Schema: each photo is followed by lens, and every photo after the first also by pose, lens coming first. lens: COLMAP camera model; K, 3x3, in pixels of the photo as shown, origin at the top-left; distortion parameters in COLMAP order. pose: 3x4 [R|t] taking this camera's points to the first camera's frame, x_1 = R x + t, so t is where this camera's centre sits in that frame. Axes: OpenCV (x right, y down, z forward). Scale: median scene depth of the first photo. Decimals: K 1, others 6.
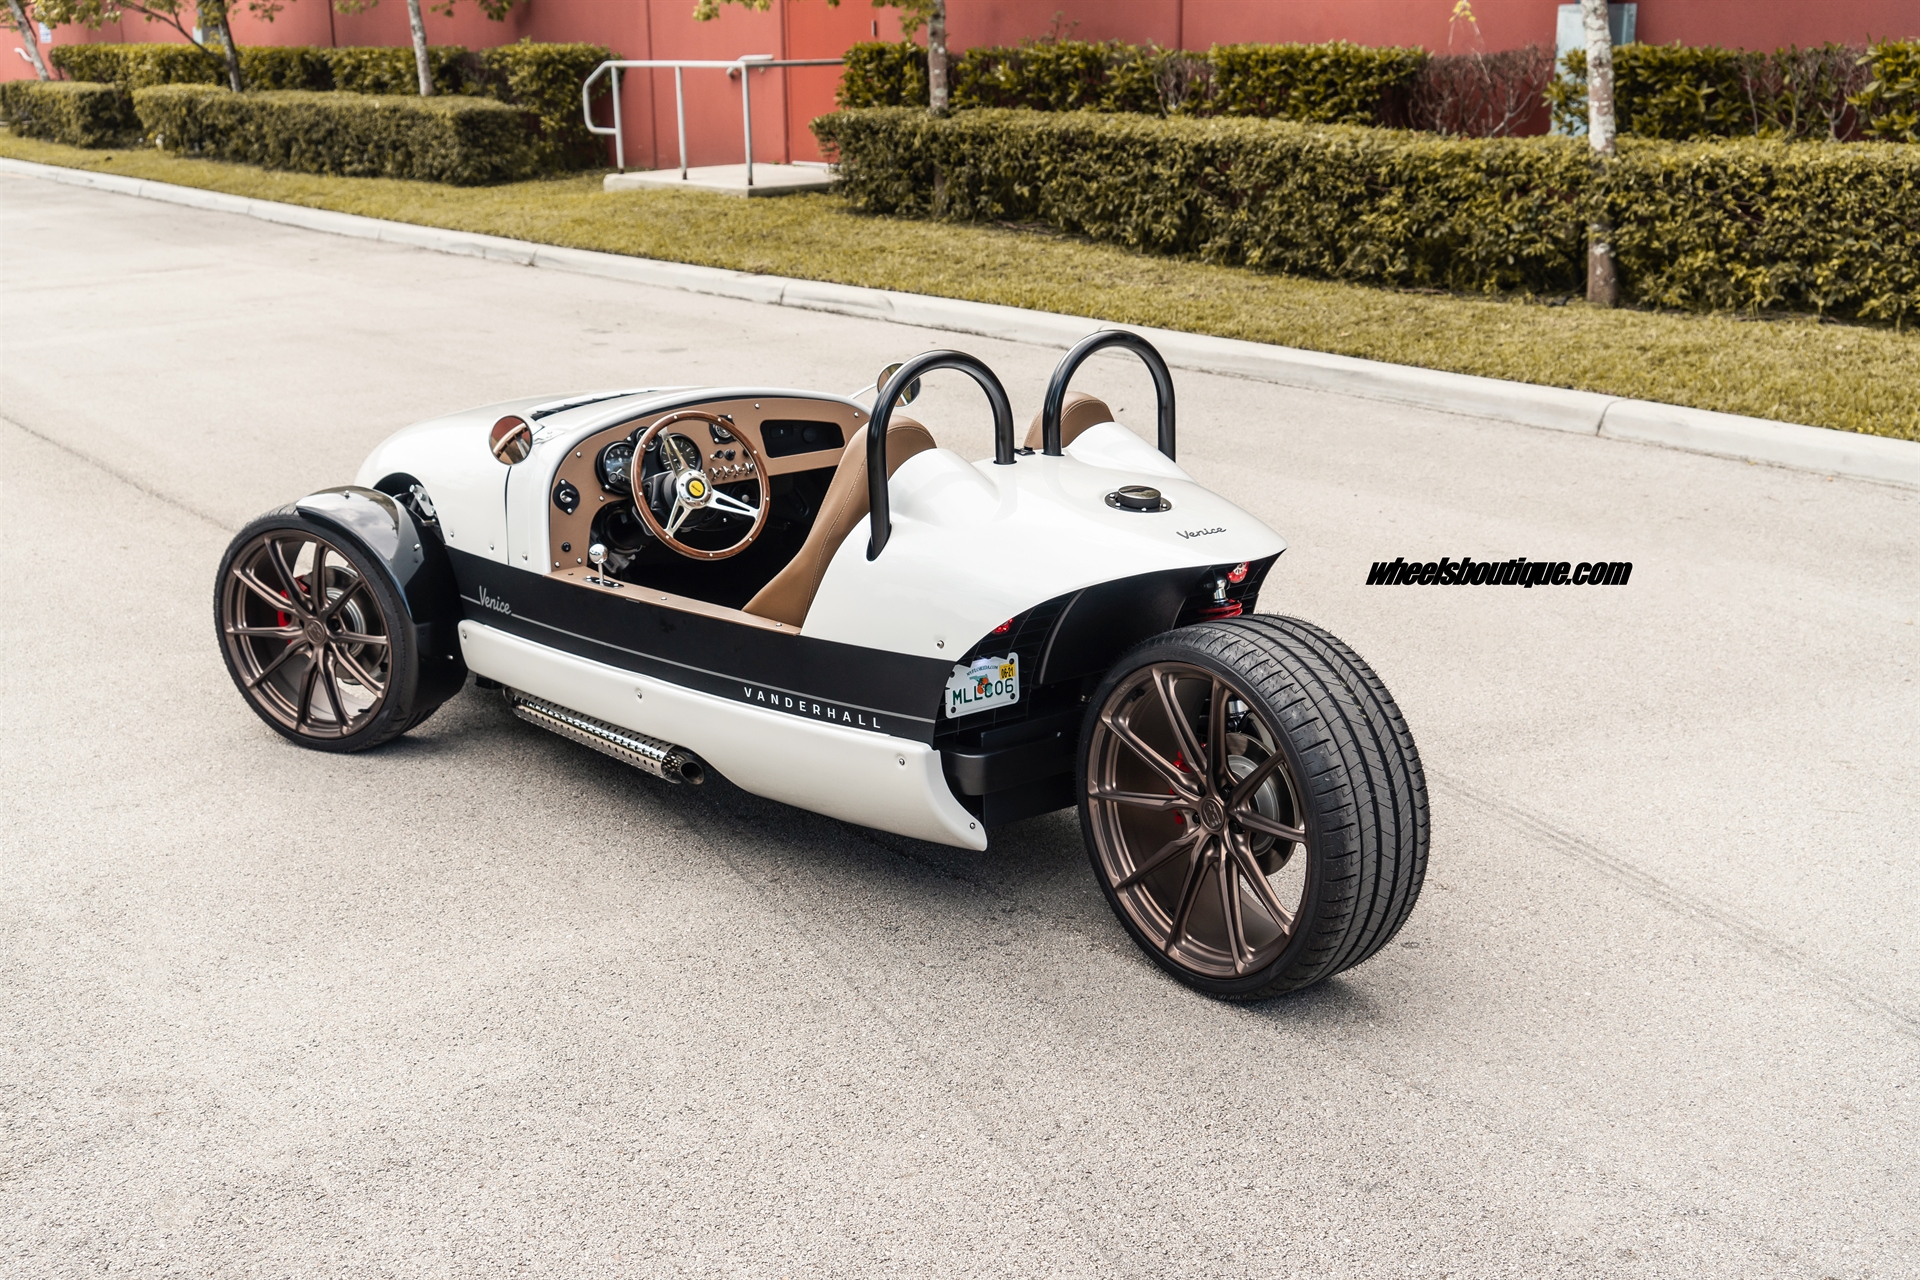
lens RADIAL K [[2247.5, 0, 960.0], [0, 2247.5, 640.0], [0, 0, 1]] dist [0.020741, 0.083994]
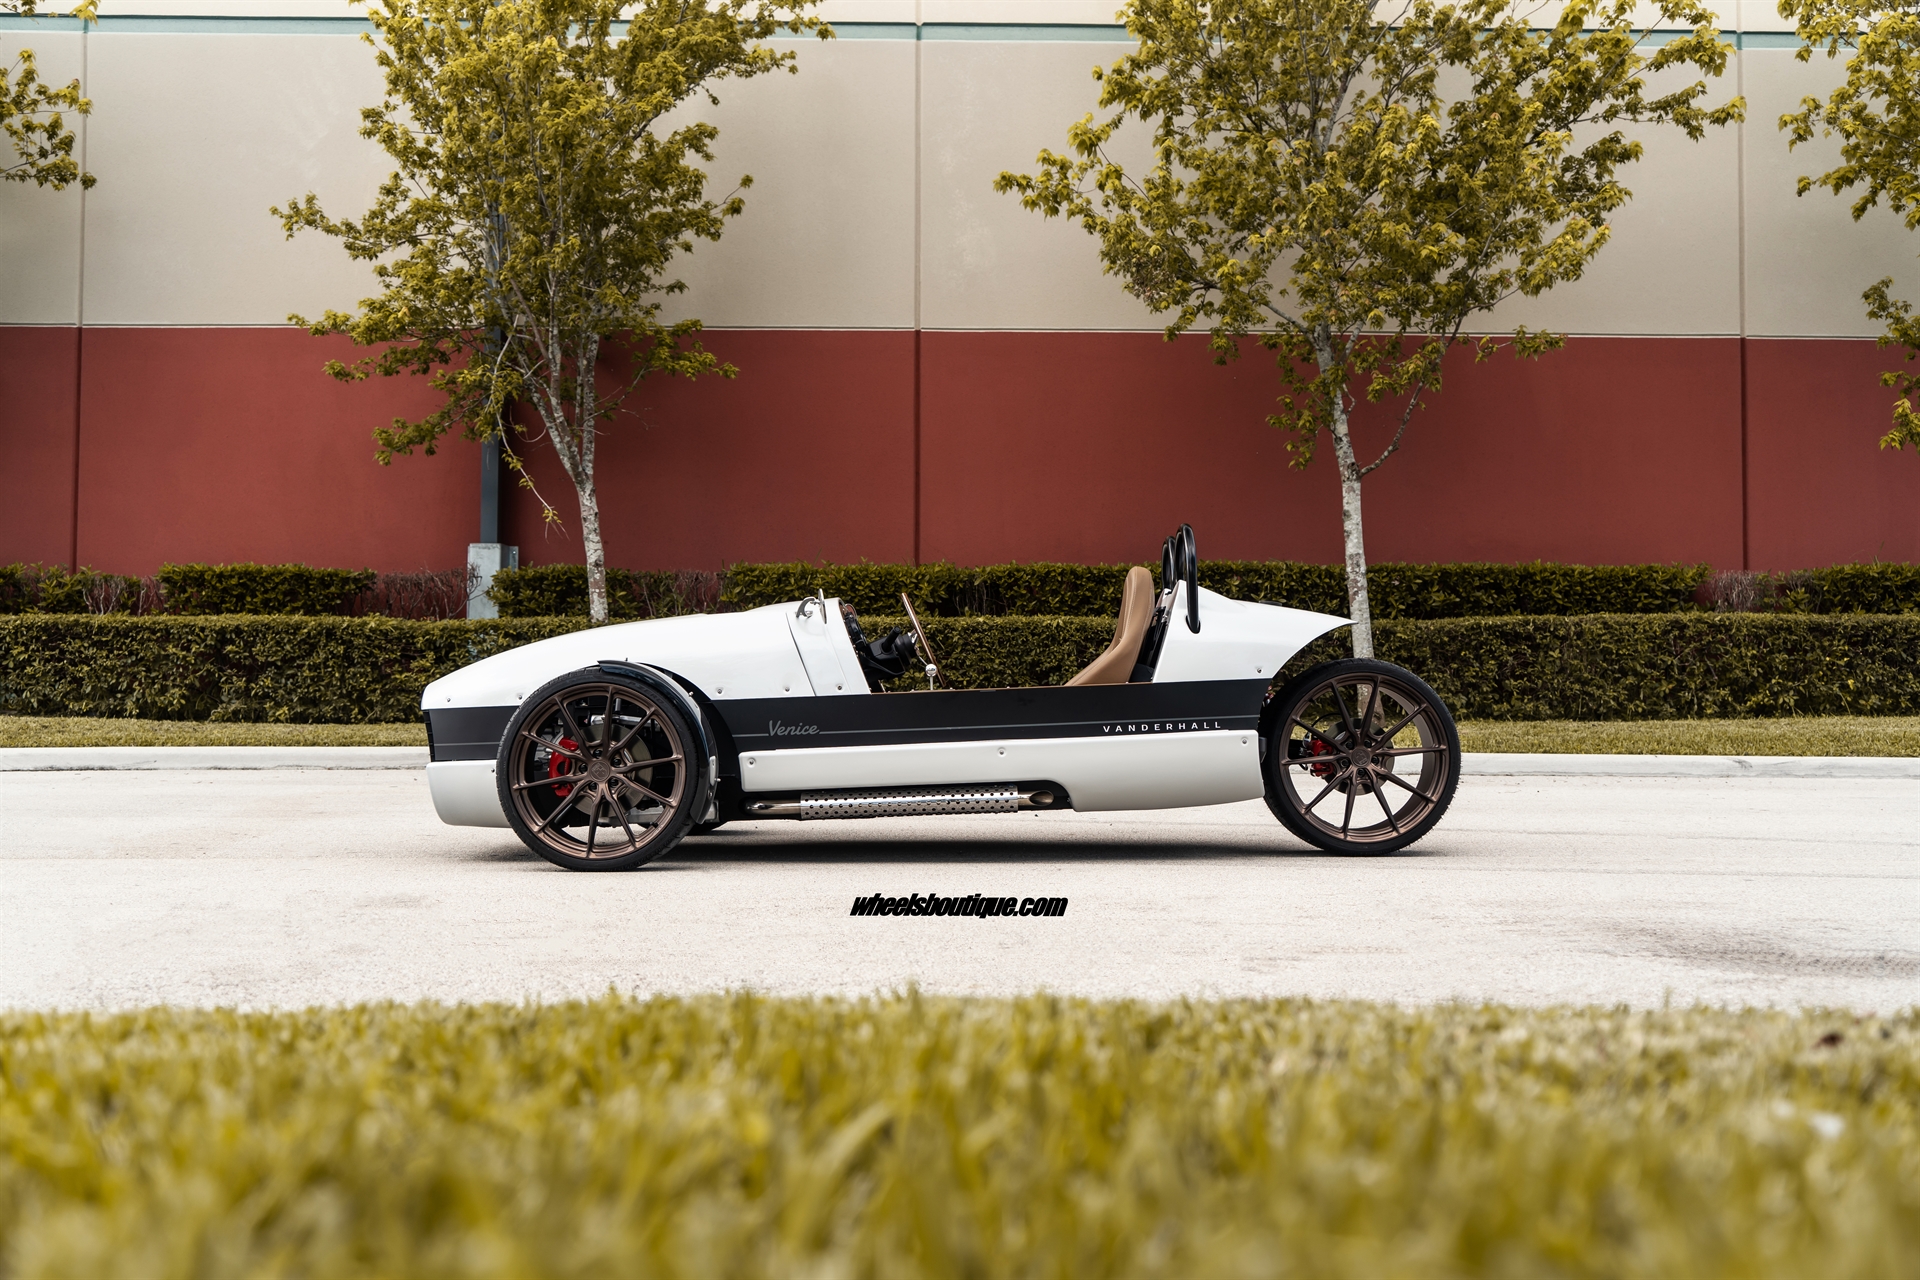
lens RADIAL K [[1793.2, 0, 950.3], [0, 1793.2, 651.7], [0, 0, 1]] dist [0.002376, 0.025879]
pose [[0.623083, 0.035522, 0.781348, -0.478442], [0.200343, 0.958393, -0.203334, 0.086125], [-0.756062, 0.283232, 0.590042, 0.127424]]
